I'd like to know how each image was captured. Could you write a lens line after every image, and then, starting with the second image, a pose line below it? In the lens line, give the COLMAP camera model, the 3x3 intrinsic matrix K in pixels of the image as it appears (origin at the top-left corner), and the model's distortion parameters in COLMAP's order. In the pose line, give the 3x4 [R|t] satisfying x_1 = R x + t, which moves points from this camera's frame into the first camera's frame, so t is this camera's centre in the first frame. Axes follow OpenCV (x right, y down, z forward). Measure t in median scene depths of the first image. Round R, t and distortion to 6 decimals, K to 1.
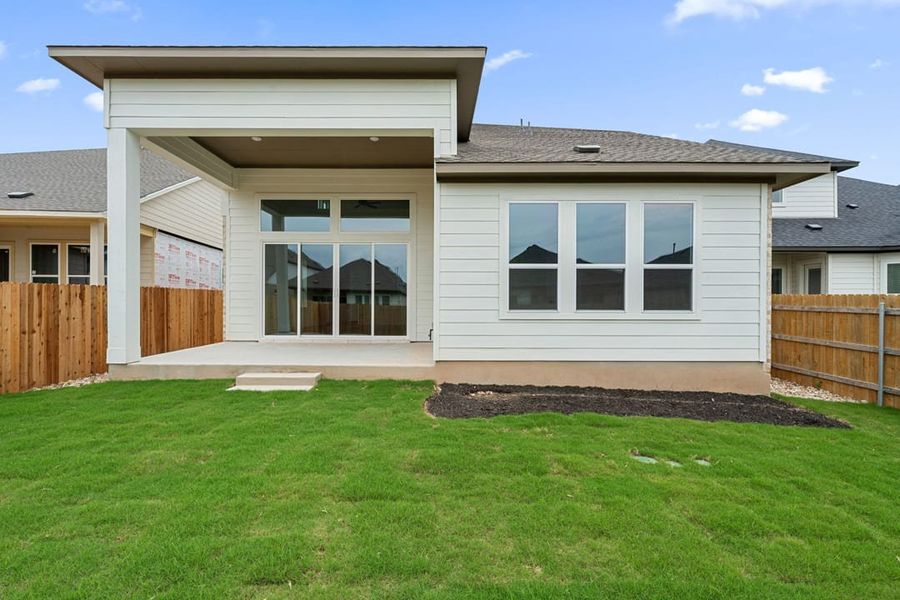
lens RADIAL K [[413.8, 0, 446.0], [0, 413.8, 305.4], [0, 0, 1]] dist [-0.000324, 0.000725]
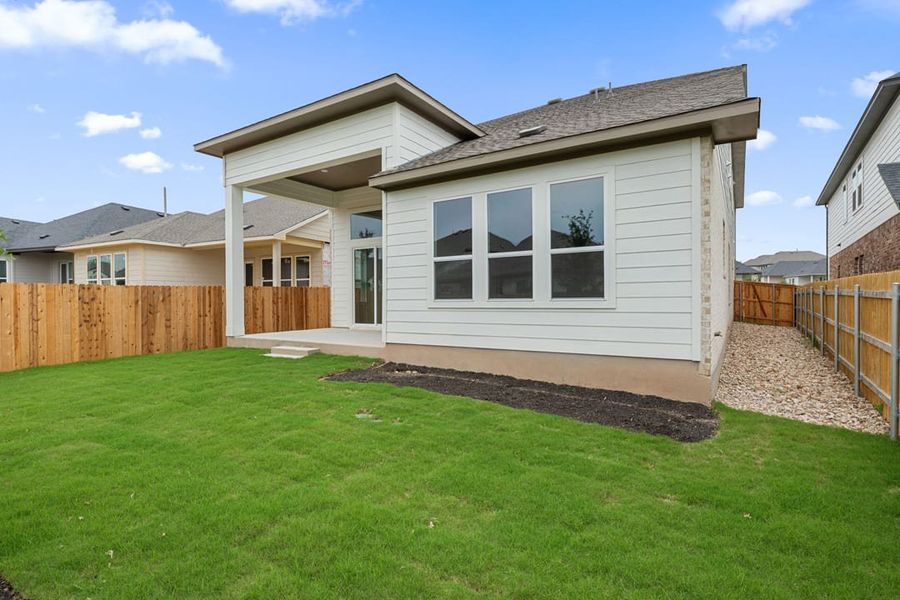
lens RADIAL K [[469.9, 0, 447.2], [0, 469.9, 305.6], [0, 0, 1]] dist [0.014472, 0.001343]
pose [[0.829013, -0.002941, -0.559222, 0.858092], [0.007390, 0.999956, 0.005696, 0.020030], [0.559180, -0.008855, 0.828999, -0.019724]]
